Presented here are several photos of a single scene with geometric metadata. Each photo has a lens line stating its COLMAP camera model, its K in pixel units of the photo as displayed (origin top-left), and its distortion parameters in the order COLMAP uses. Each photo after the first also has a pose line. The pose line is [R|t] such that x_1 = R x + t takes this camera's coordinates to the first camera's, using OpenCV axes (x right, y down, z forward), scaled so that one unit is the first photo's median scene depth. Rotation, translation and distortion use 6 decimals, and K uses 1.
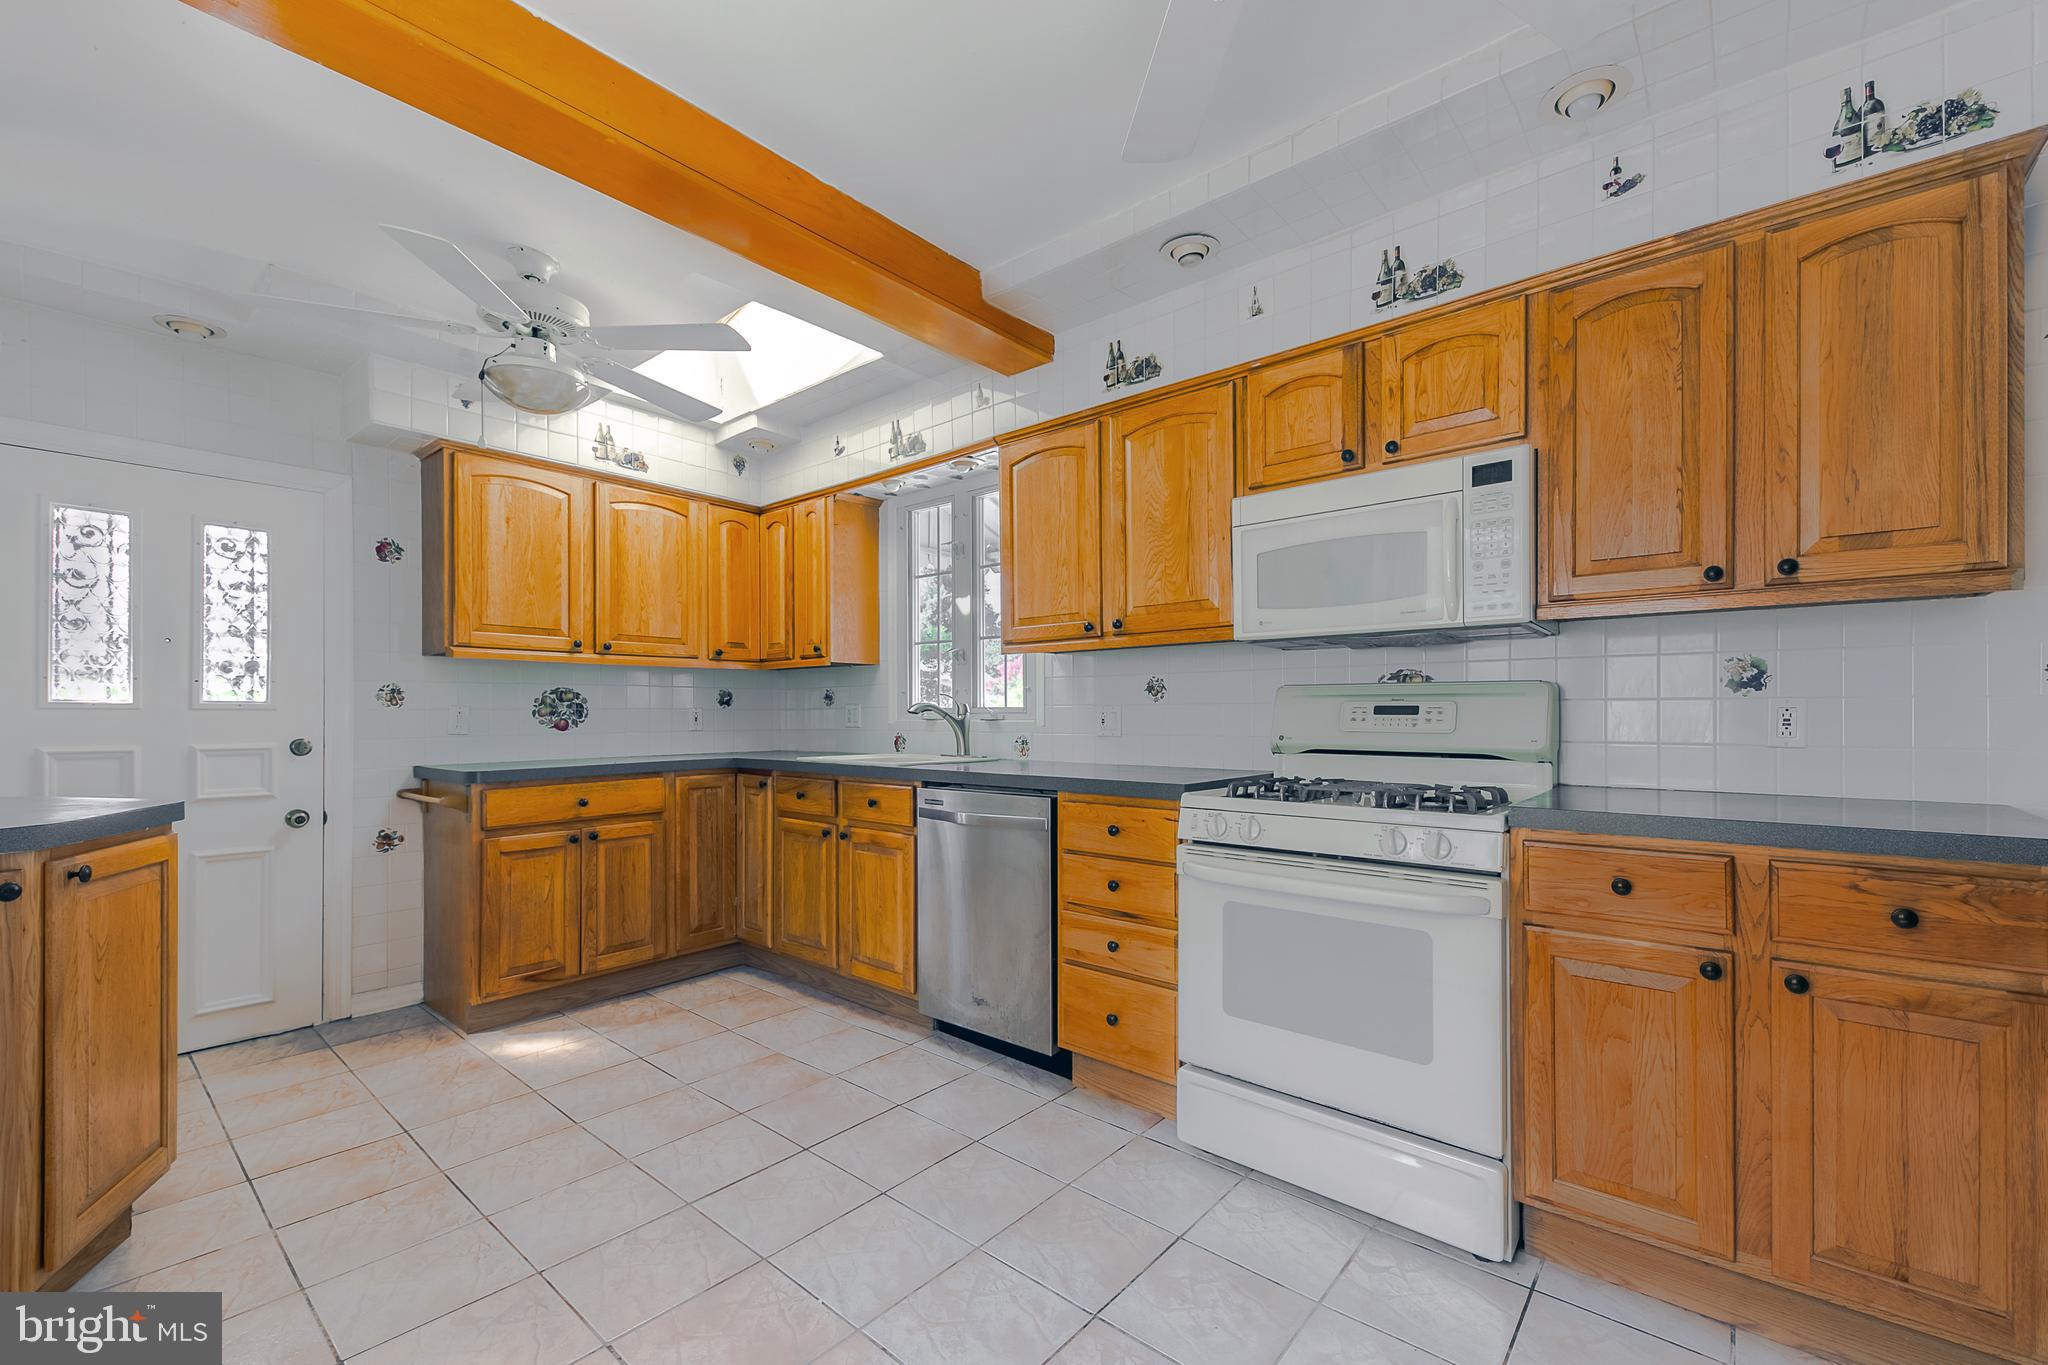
lens RADIAL K [[824.6, 0, 1030.8], [0, 824.6, 710.2], [0, 0, 1]] dist [0.001163, 0.000085]
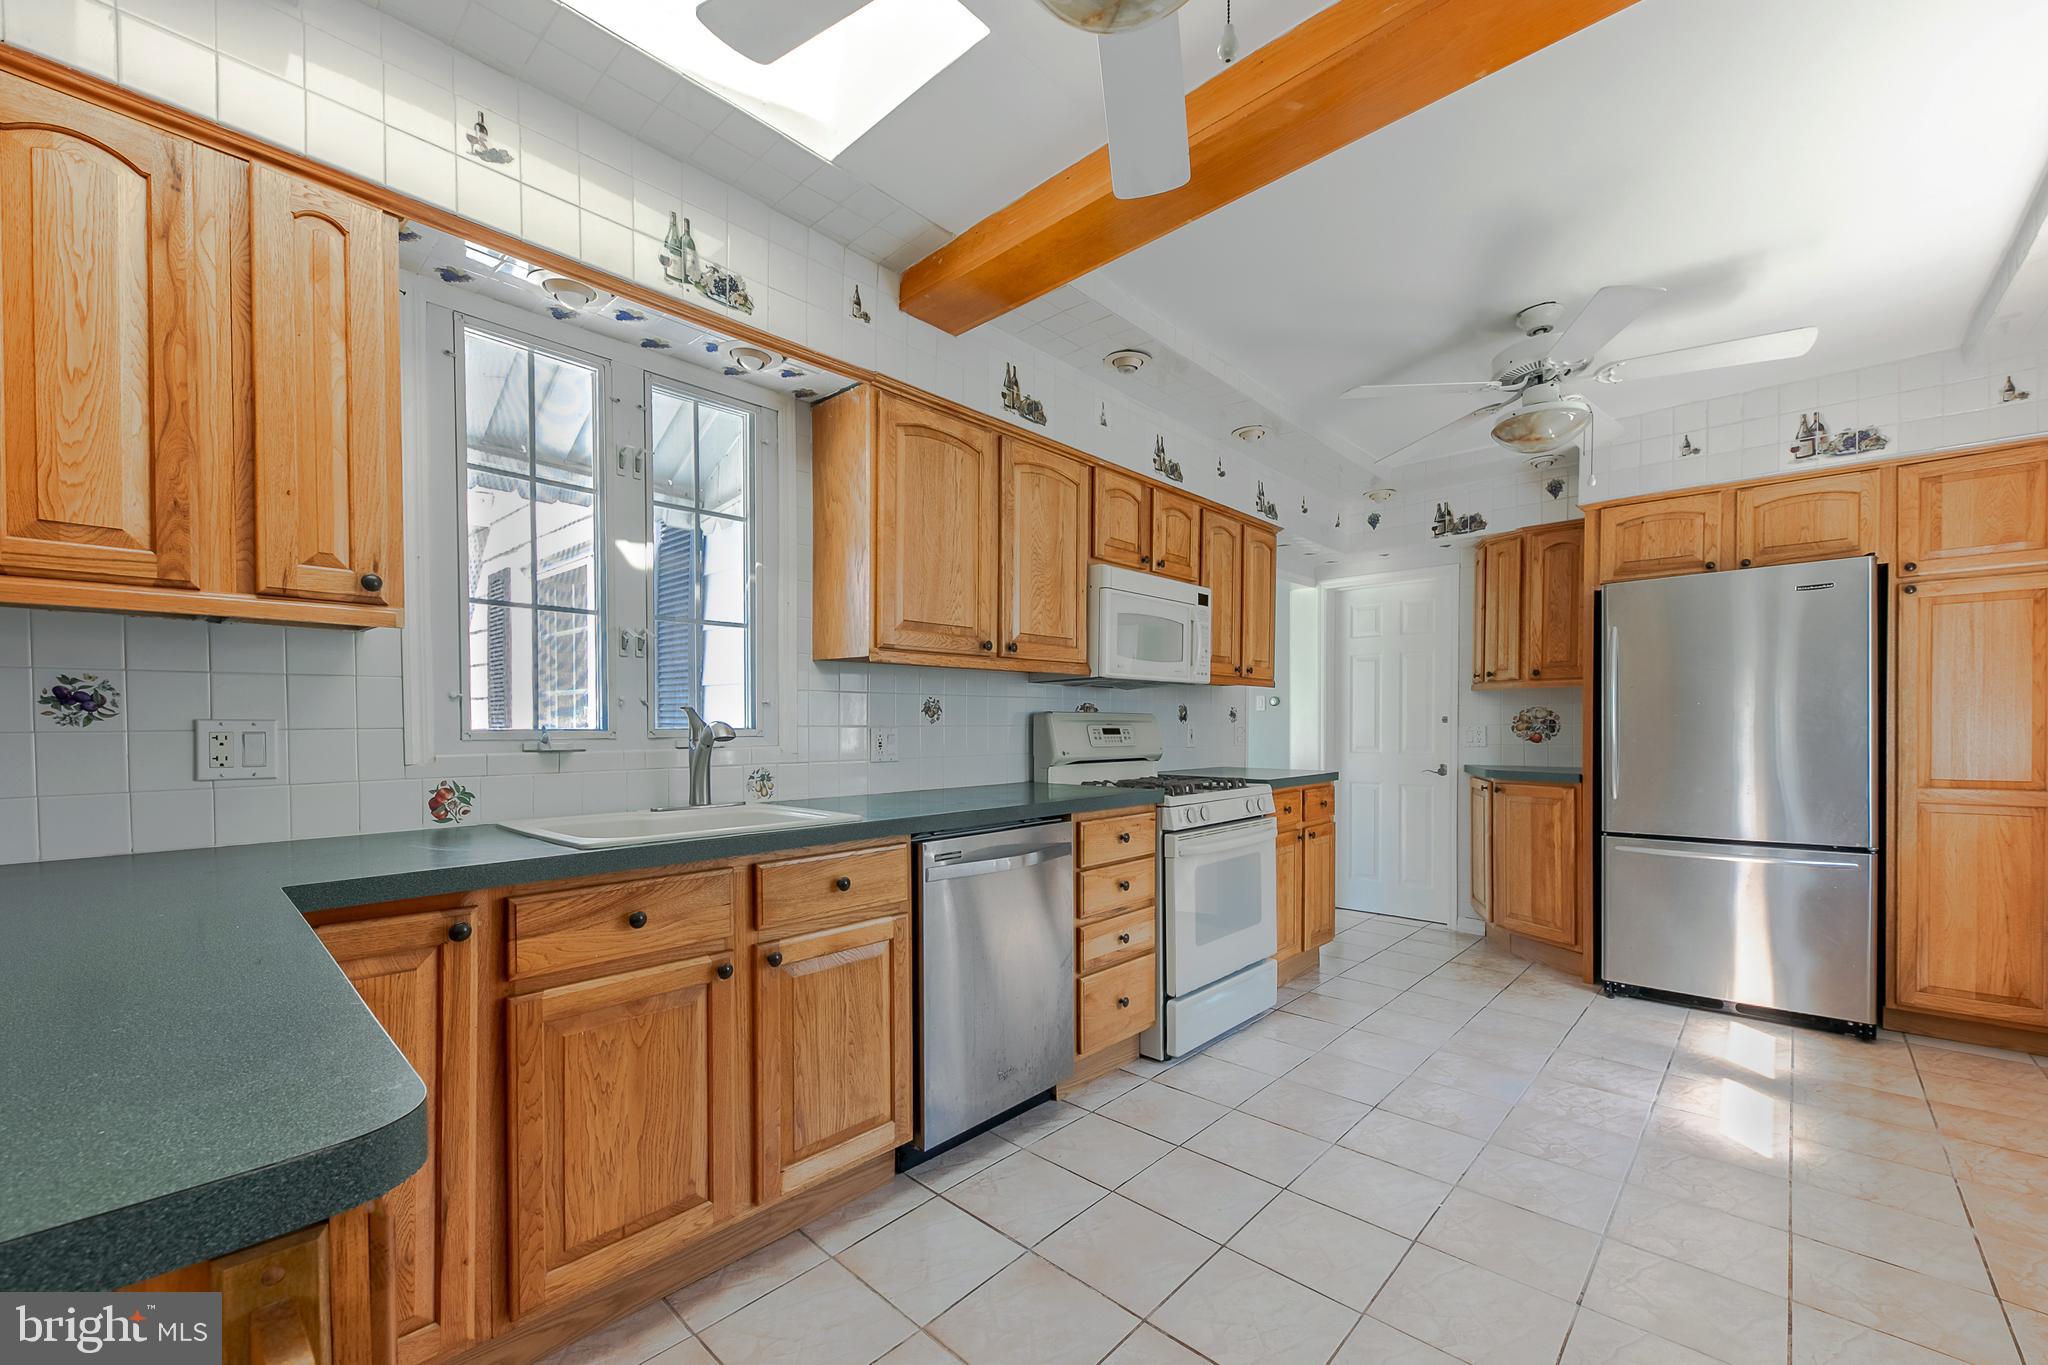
lens RADIAL K [[825.0, 0, 1032.6], [0, 825.0, 739.2], [0, 0, 1]] dist [-0.000678, 0.000011]
pose [[0.041035, -0.015767, 0.999033, -0.908319], [-0.001725, 0.999873, 0.015851, -0.007717], [-0.999156, -0.002374, 0.041003, 0.934504]]
